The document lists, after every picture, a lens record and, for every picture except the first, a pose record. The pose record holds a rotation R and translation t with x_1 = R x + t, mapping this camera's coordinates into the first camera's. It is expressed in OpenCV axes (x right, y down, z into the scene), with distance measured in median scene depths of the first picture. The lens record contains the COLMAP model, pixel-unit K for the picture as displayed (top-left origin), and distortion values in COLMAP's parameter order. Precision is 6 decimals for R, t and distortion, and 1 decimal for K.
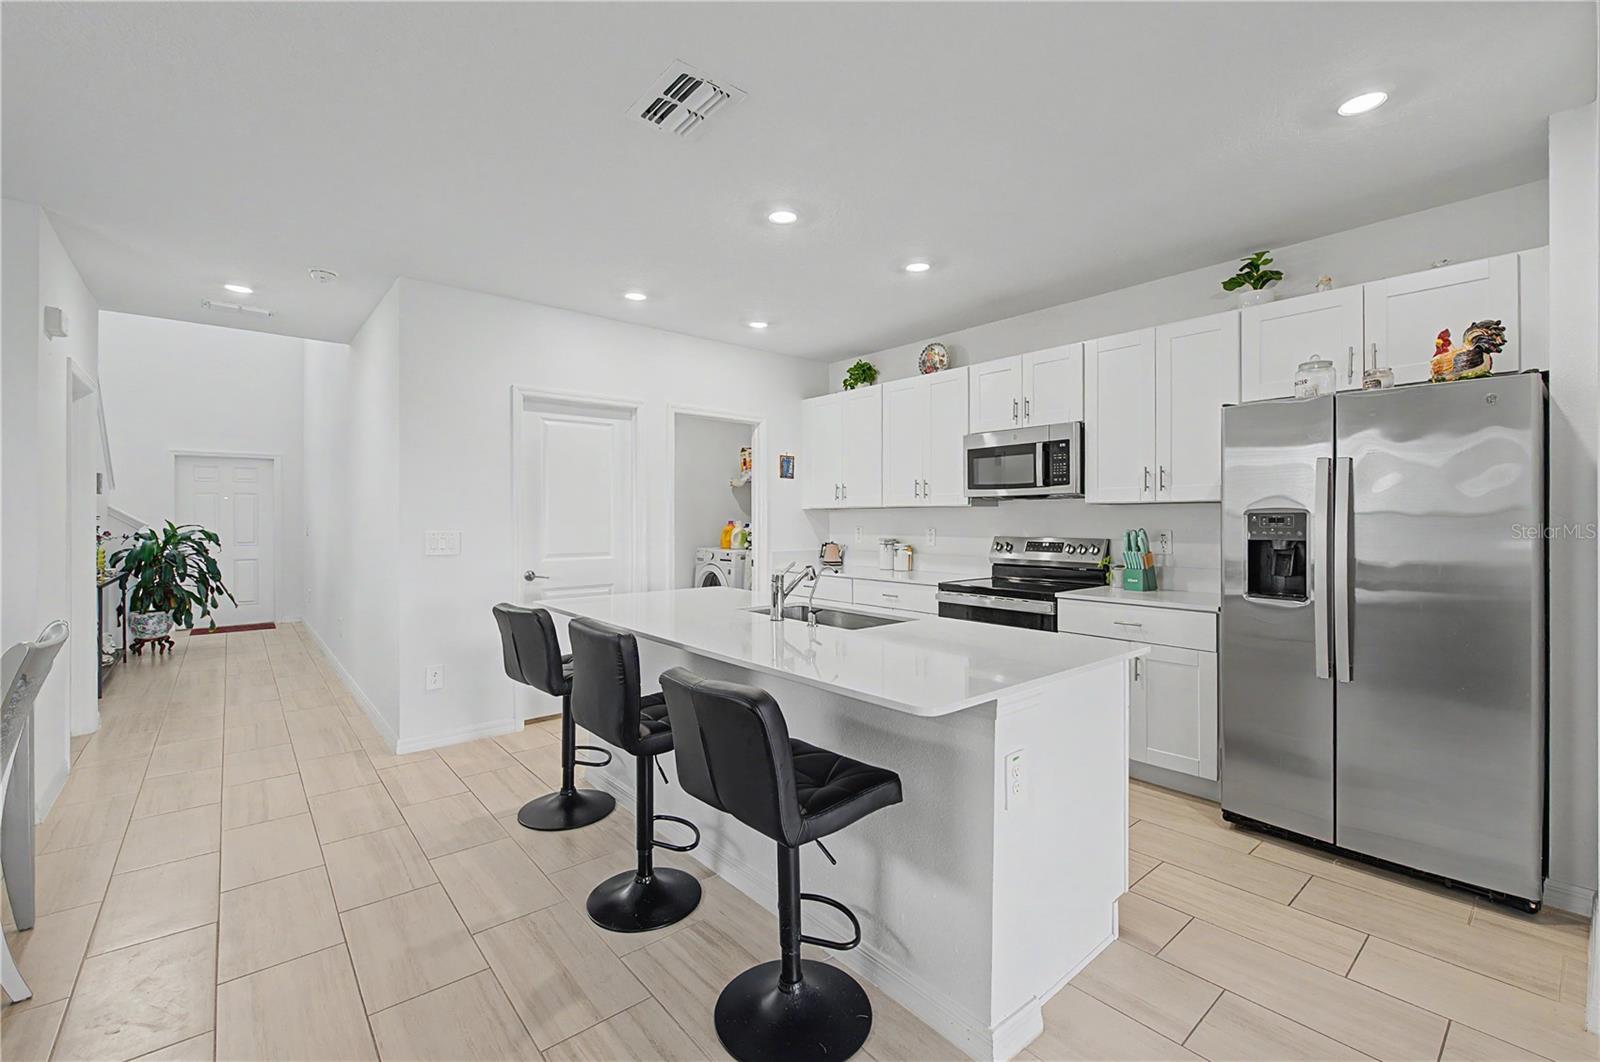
lens RADIAL K [[676.7, 0, 805.2], [0, 676.7, 519.7], [0, 0, 1]] dist [-0.002612, -0.000506]
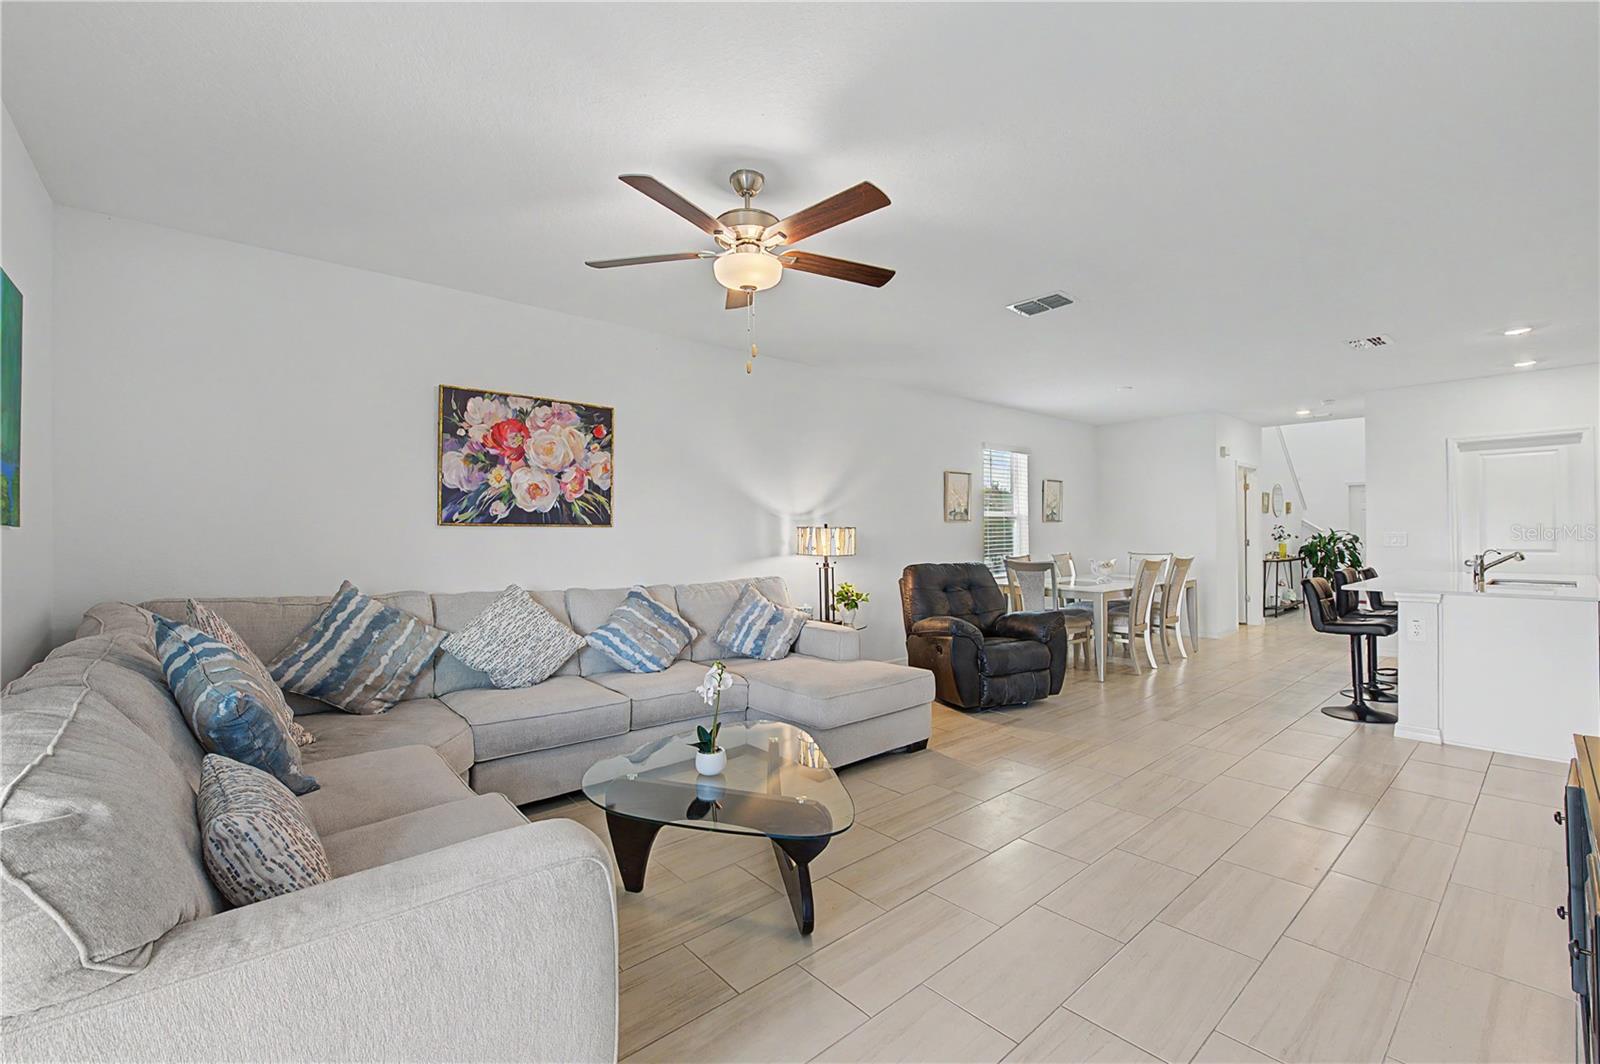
lens RADIAL K [[670.2, 0, 798.1], [0, 670.2, 533.0], [0, 0, 1]] dist [0.000379, -0.000726]
pose [[0.007673, -0.000697, -0.999970, 0.936521], [0.006299, 0.999980, -0.000649, 0.008640], [0.999951, -0.006294, 0.007677, -0.429241]]
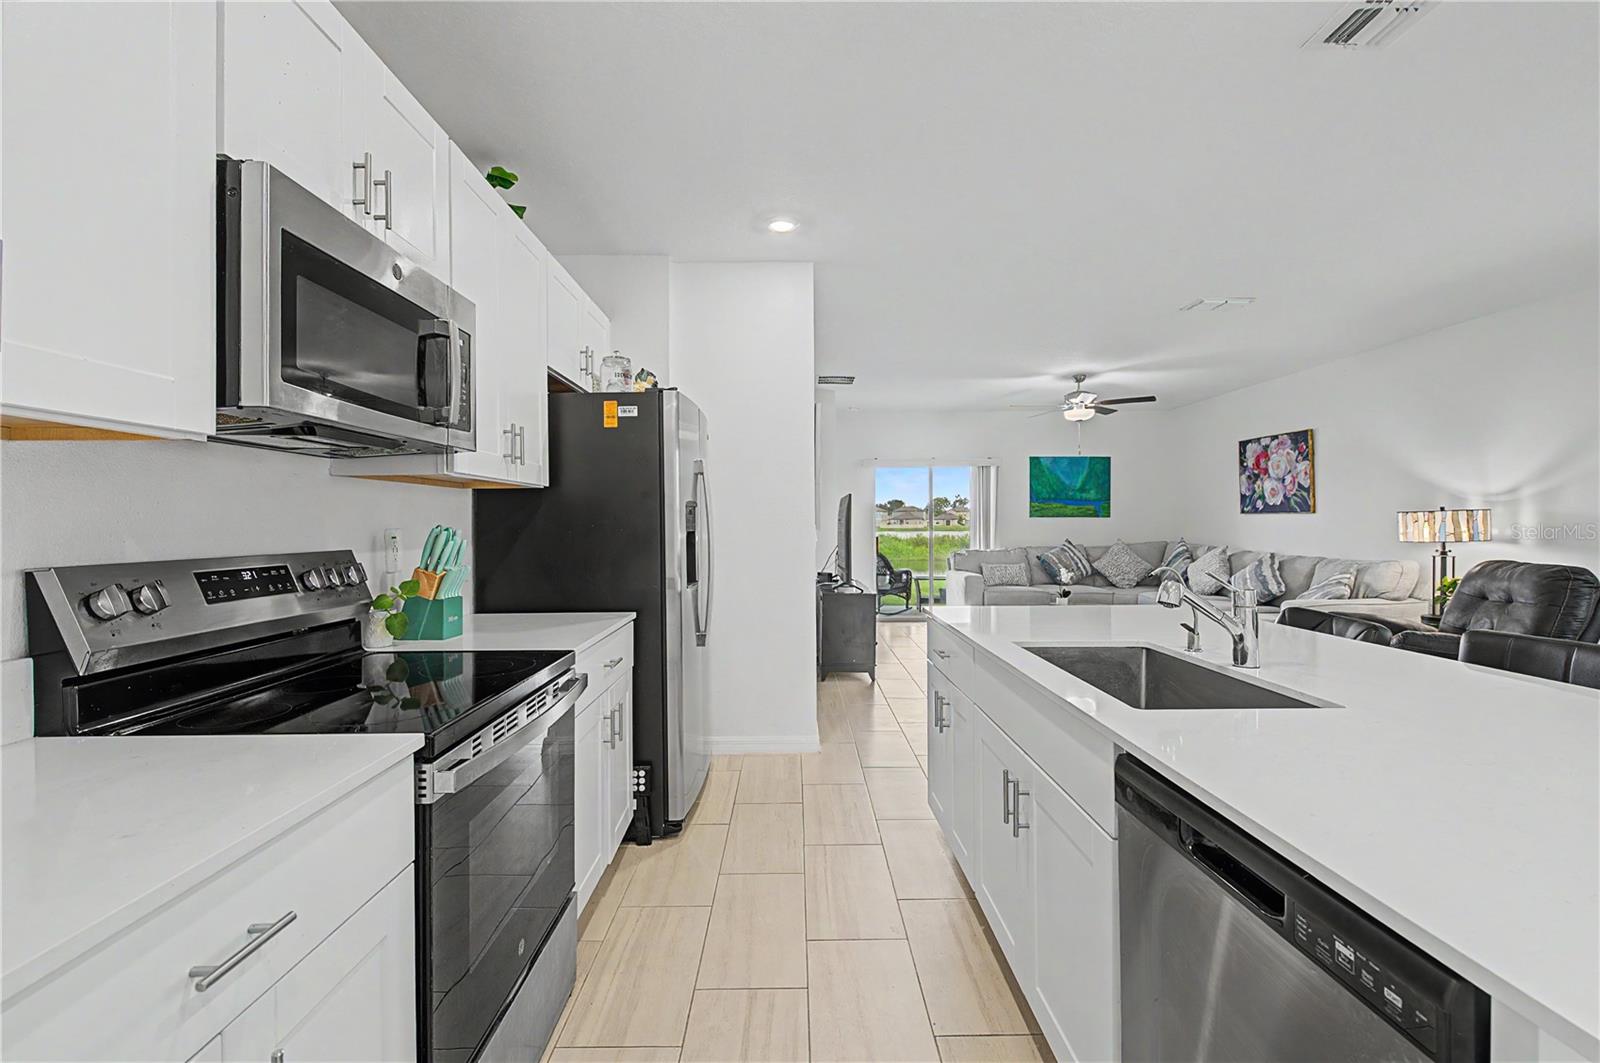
lens RADIAL K [[697.4, 0, 798.4], [0, 697.4, 525.6], [0, 0, 1]] dist [0.000190, -0.001208]
pose [[-0.765149, 0.004149, 0.643839, -0.077515], [0.007651, 0.999967, 0.002649, 0.011007], [-0.643807, 0.006952, -0.765156, 0.971168]]
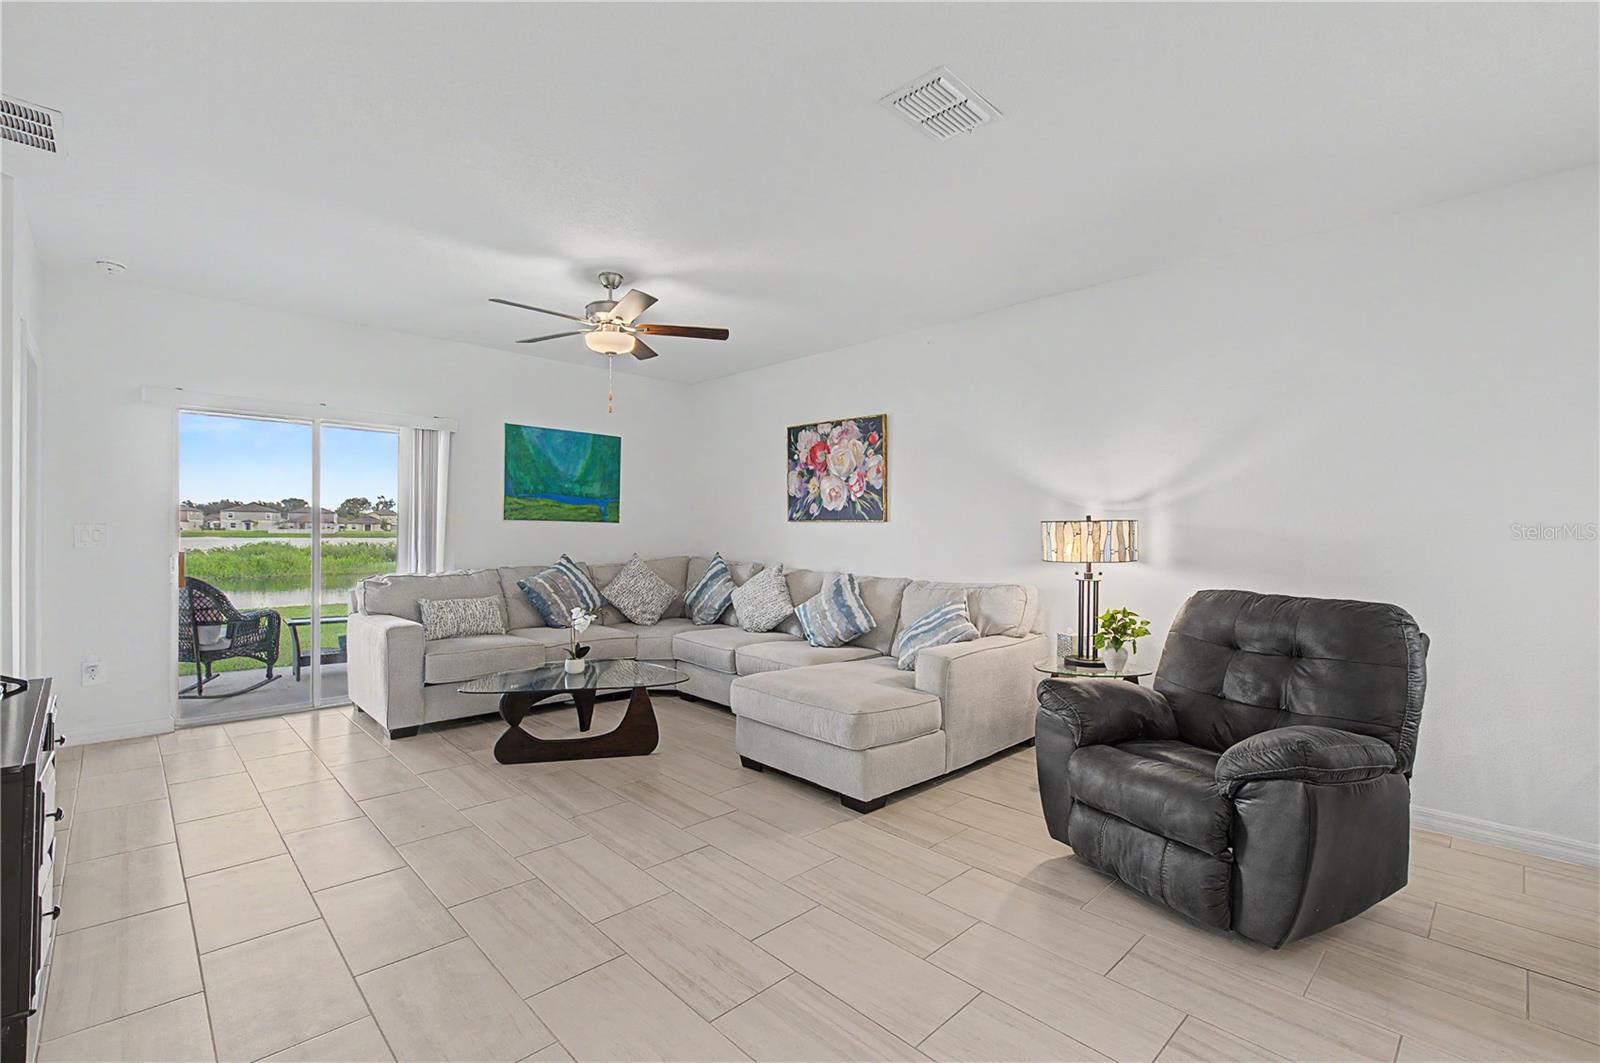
lens RADIAL K [[704.3, 0, 800.0], [0, 704.3, 531.5], [0, 0, 1]] dist [-0.001567, -0.000533]
pose [[-0.998037, -0.007750, -0.062140, 0.220415], [-0.007811, 0.999969, 0.000729, 0.013027], [0.062132, 0.001213, -0.998067, 0.370296]]
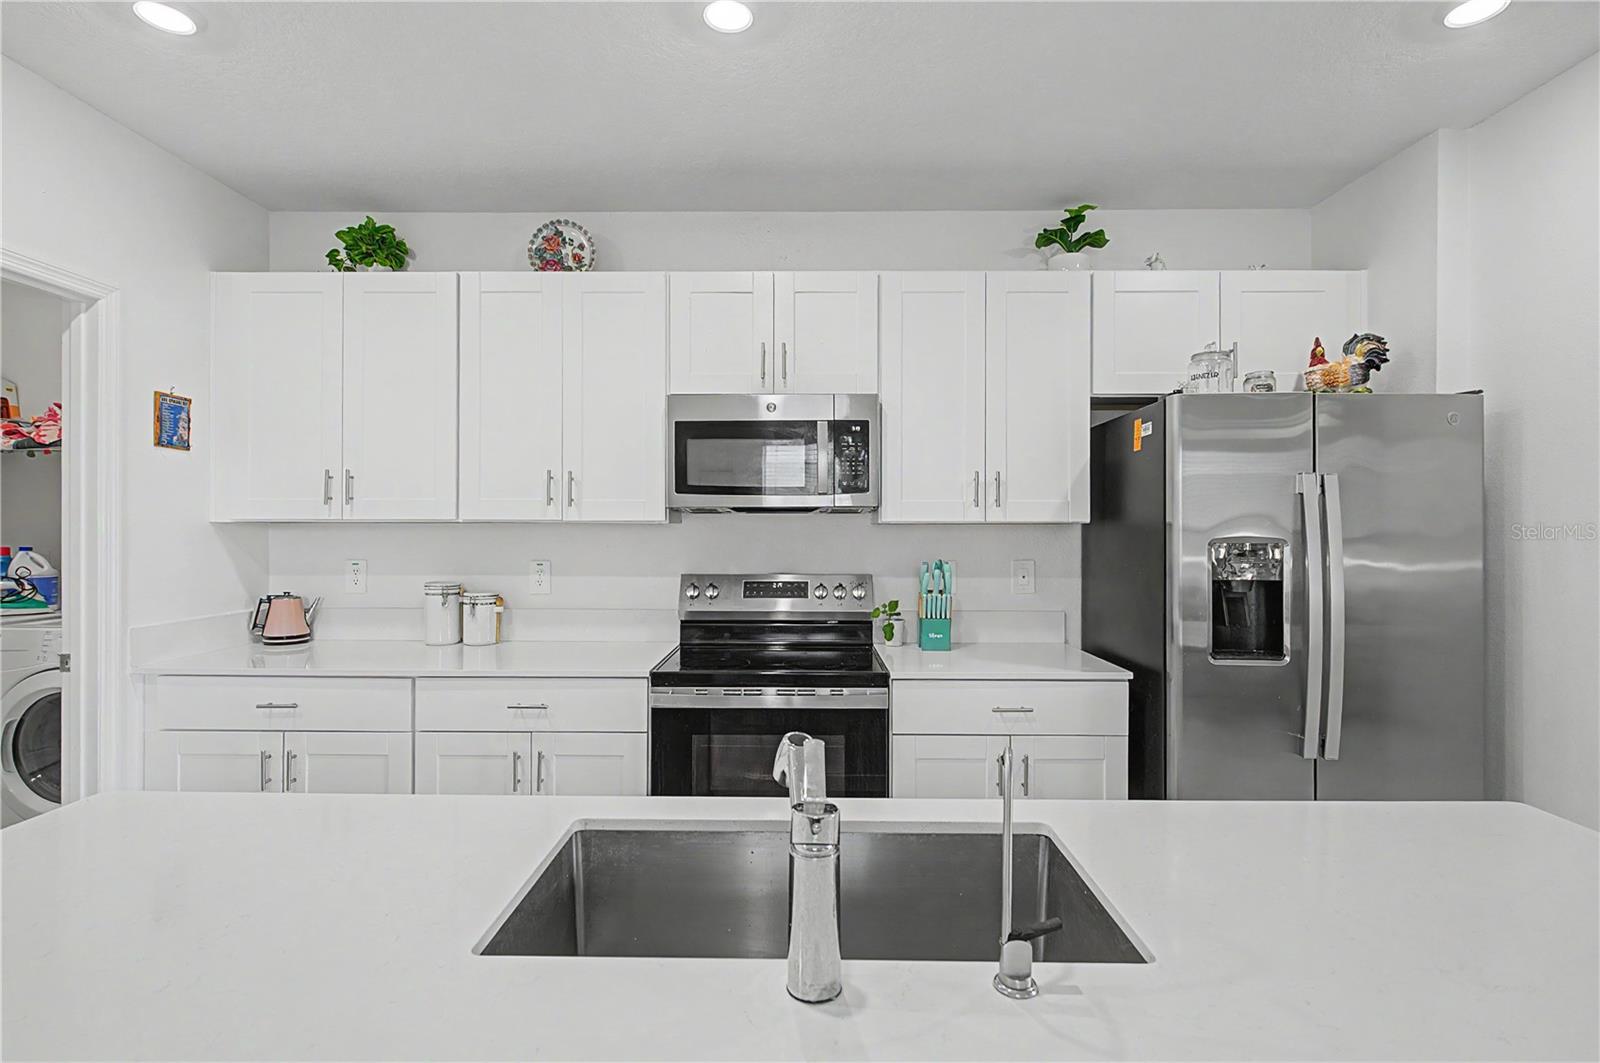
lens RADIAL K [[768.8, 0, 800.0], [0, 768.8, 531.5], [0, 0, 1]] dist [-0.000656, -0.000371]
pose [[0.658759, 0.000940, 0.752354, -0.149515], [-0.001921, 0.999998, 0.000433, -0.012400], [-0.752352, -0.001730, 0.658759, 0.457535]]
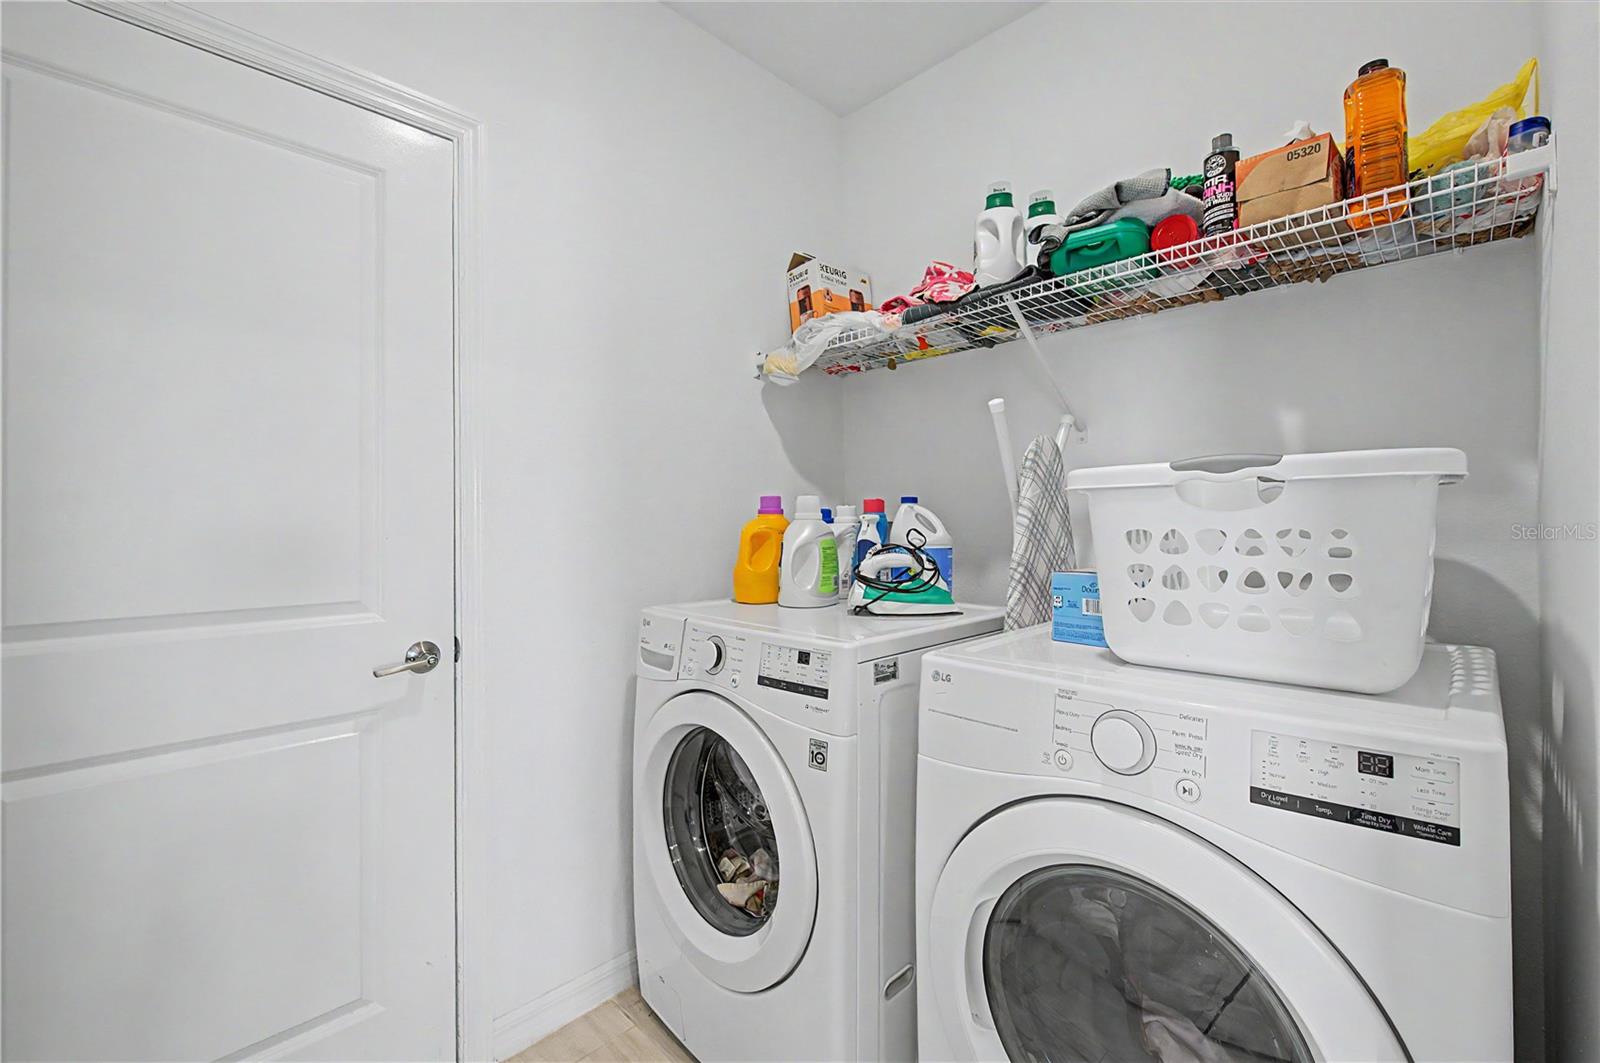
lens RADIAL K [[676.7, 0, 805.2], [0, 676.7, 520.2], [0, 0, 1]] dist [-0.002612, -0.000506]
pose [[0.996596, -0.007205, 0.082119, -0.176705], [0.006257, 0.999911, 0.011794, 0.011836], [-0.082197, -0.011240, 0.996553, 1.093113]]
